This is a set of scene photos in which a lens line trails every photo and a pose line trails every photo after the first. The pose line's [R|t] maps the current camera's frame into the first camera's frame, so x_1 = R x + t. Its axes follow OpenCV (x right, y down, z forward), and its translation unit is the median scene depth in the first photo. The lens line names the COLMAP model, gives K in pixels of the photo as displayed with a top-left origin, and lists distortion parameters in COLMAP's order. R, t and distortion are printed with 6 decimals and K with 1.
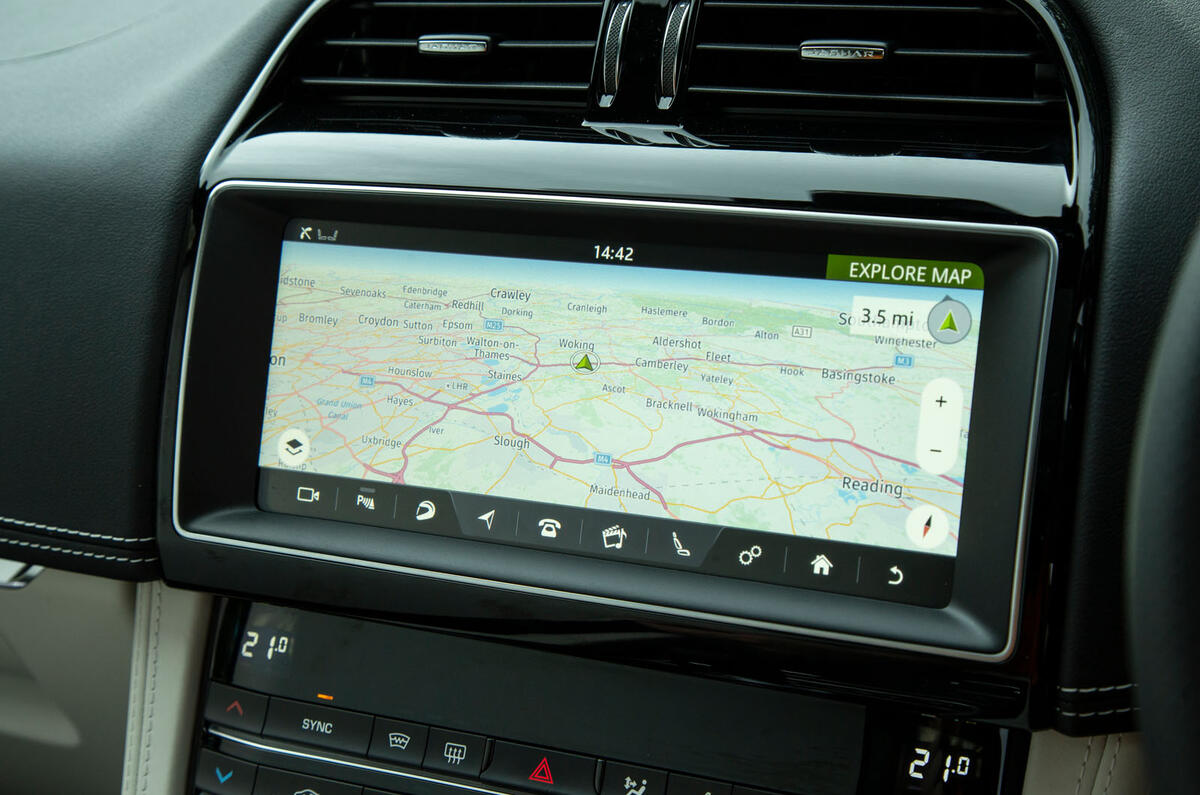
lens RADIAL K [[2081.2, 0, 597.3], [0, 2081.2, 396.8], [0, 0, 1]] dist [0.157164, 0.000000]
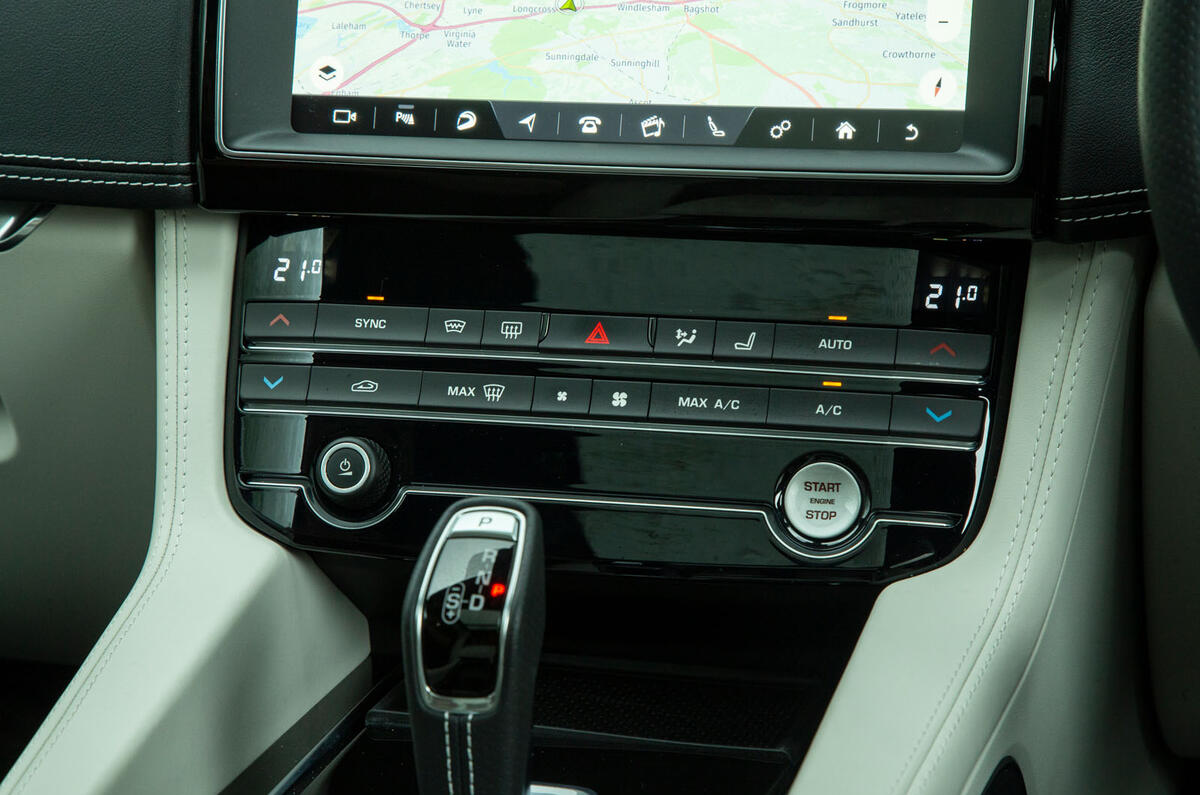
lens RADIAL K [[3645.6, 0, 602.5], [0, 3645.6, 398.8], [0, 0, 1]] dist [0.695572, 0.000000]
pose [[0.985539, -0.024507, 0.167667, -0.349932], [0.033653, 0.998084, -0.051928, 0.313154], [-0.166073, 0.056820, 0.984475, -0.915123]]
